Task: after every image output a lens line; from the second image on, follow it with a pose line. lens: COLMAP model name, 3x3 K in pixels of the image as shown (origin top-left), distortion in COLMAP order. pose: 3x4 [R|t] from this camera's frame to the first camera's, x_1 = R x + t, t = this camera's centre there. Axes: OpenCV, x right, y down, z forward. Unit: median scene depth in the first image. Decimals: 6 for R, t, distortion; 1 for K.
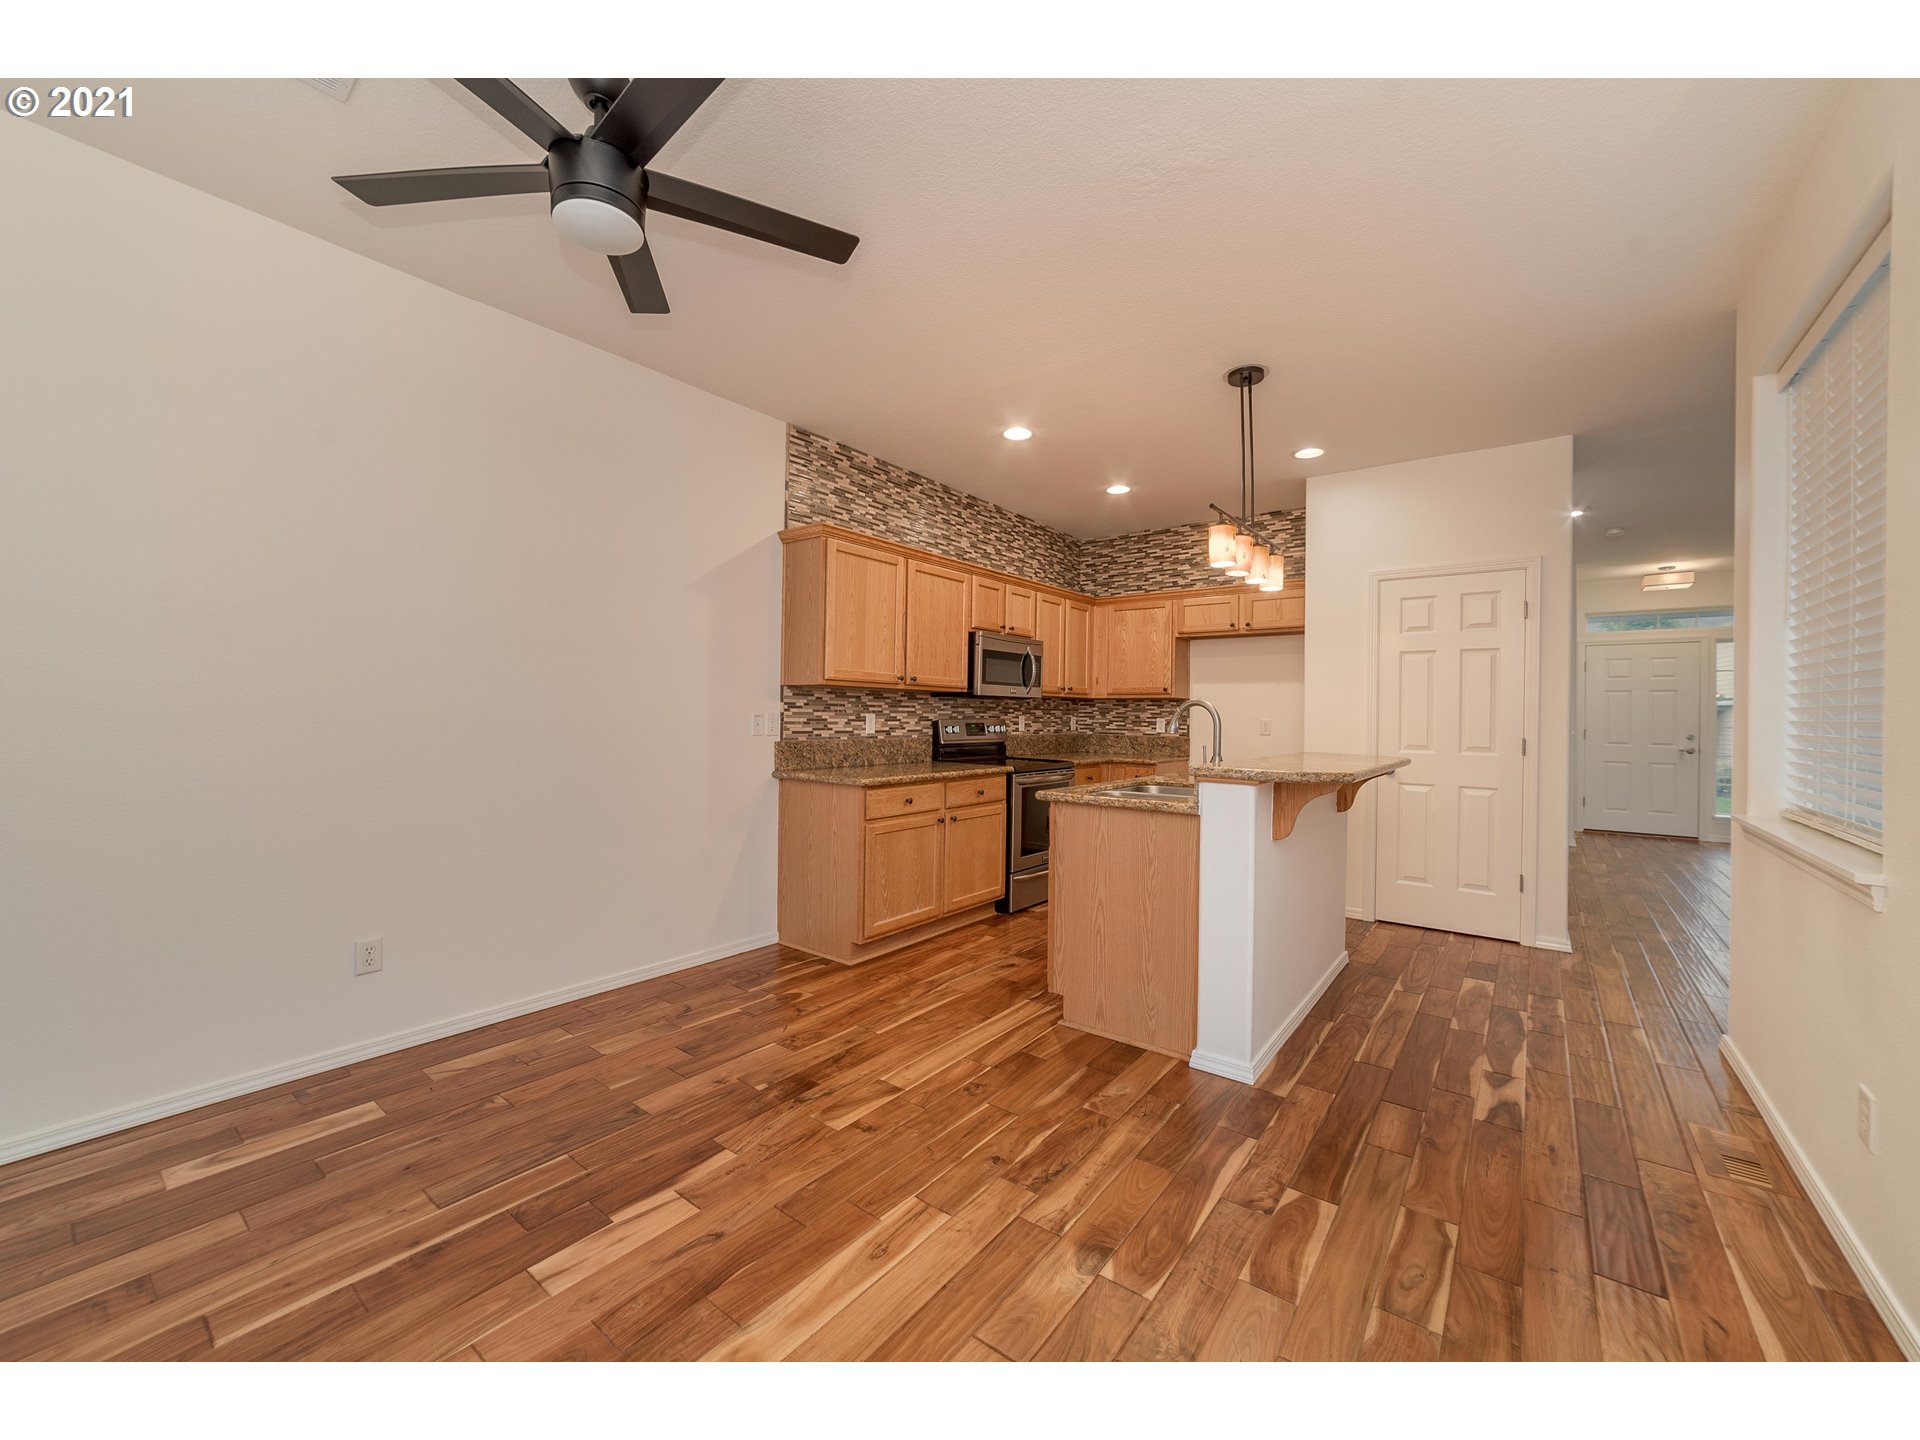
lens RADIAL K [[751.9, 0, 960.0], [0, 751.9, 720.0], [0, 0, 1]] dist [-0.020176, 0.000249]
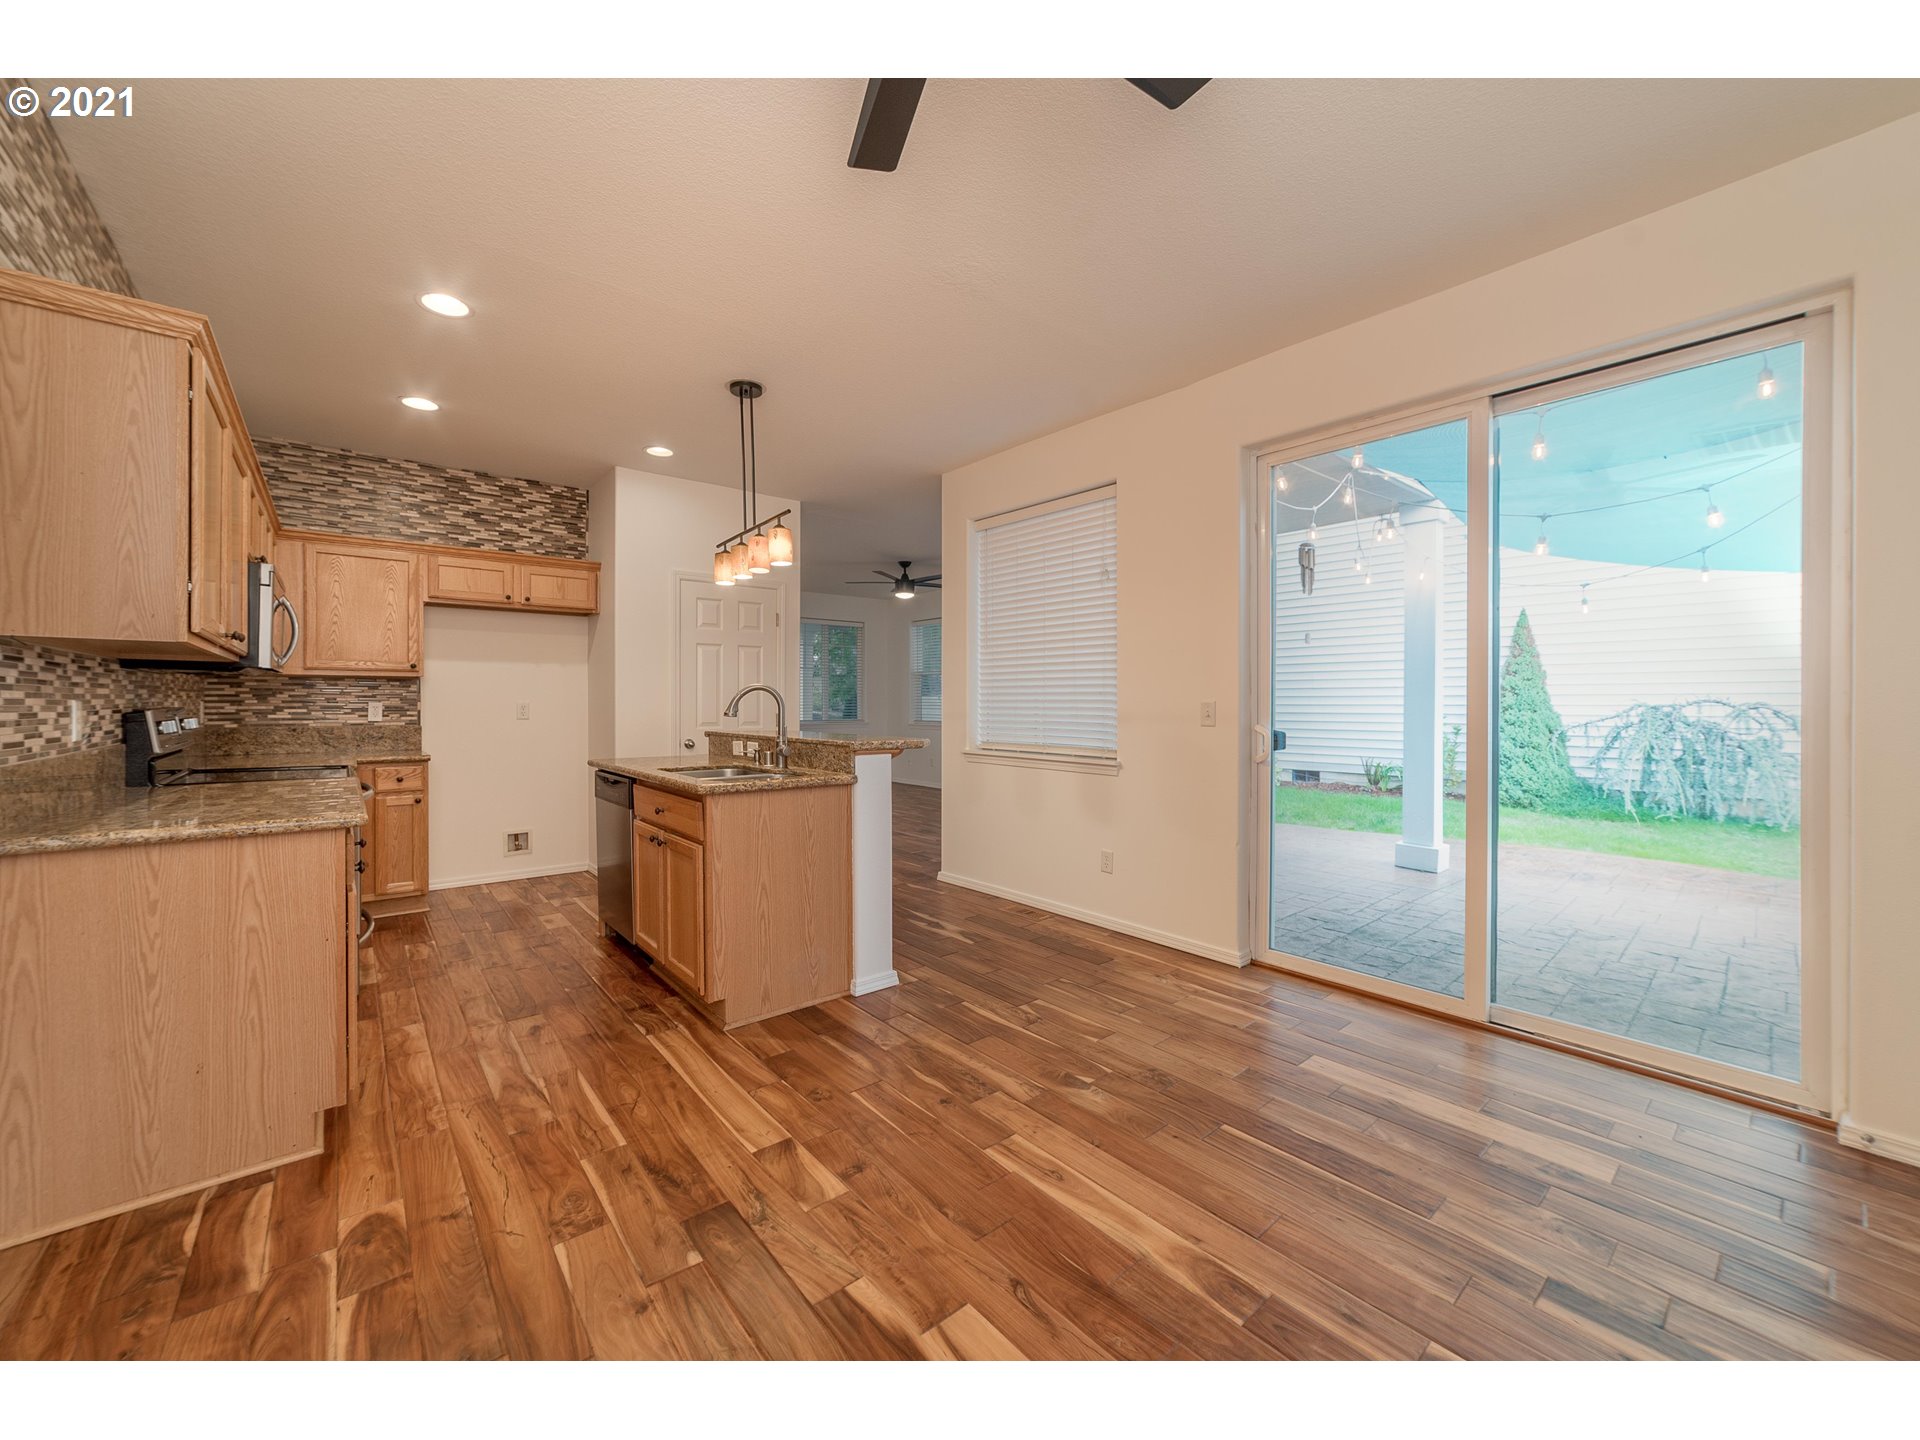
lens RADIAL K [[753.1, 0, 962.9], [0, 753.1, 704.3], [0, 0, 1]] dist [-0.029308, 0.013304]
pose [[0.209371, -0.014996, 0.977721, -0.472308], [0.008564, 0.999872, 0.013501, -0.007383], [-0.977799, 0.005546, 0.209473, 0.340807]]
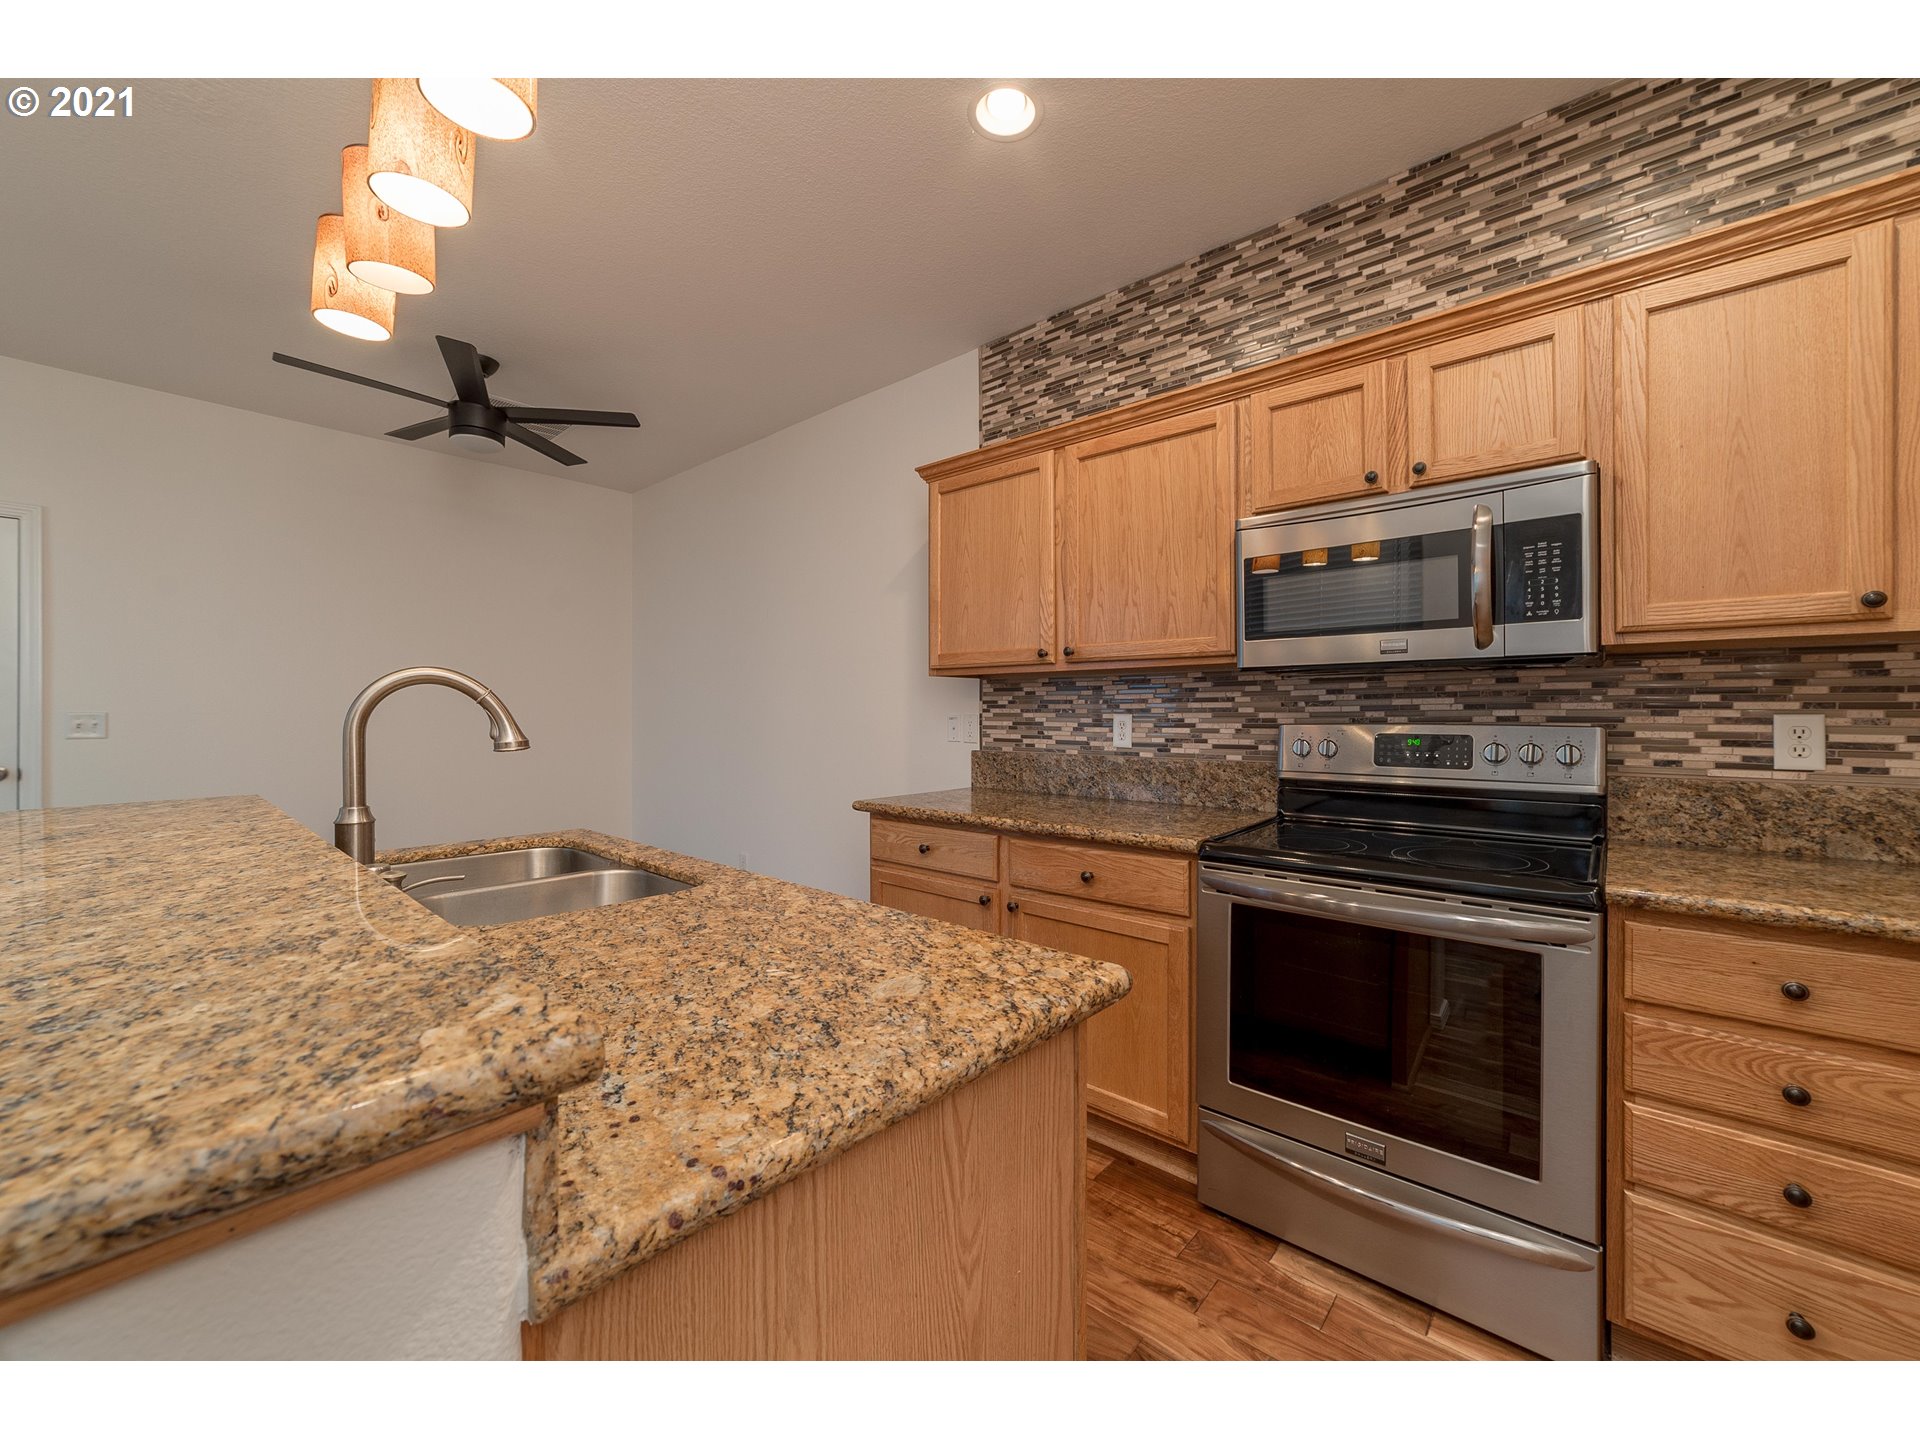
lens RADIAL K [[755.4, 0, 950.0], [0, 755.4, 710.3], [0, 0, 1]] dist [-0.027282, 0.008953]
pose [[-0.072232, -0.018444, -0.997217, 0.493343], [-0.009453, 0.999797, -0.017807, 0.000604], [0.997343, 0.008141, -0.072391, 0.914942]]
